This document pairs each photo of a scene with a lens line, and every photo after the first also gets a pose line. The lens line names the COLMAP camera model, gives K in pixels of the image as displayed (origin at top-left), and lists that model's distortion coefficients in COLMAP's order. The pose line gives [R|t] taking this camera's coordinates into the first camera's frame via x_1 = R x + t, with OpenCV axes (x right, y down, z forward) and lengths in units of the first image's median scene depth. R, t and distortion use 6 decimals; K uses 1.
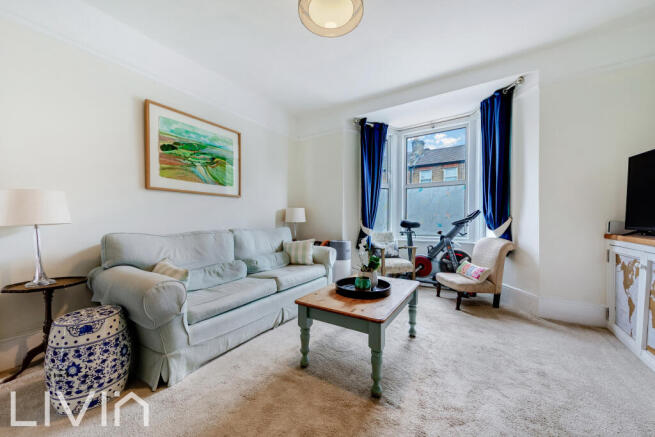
lens RADIAL K [[244.2, 0, 326.7], [0, 244.2, 221.1], [0, 0, 1]] dist [-0.000974, -0.000037]
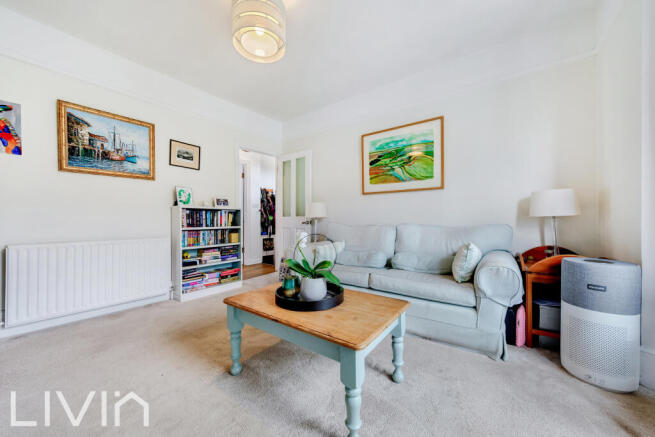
lens RADIAL K [[244.2, 0, 327.1], [0, 244.2, 216.6], [0, 0, 1]] dist [-0.000974, -0.000037]
pose [[-0.088437, 0.005387, -0.996067, 0.678460], [0.005152, 0.999974, 0.004950, -0.002302], [0.996068, -0.004694, -0.088463, 0.780238]]
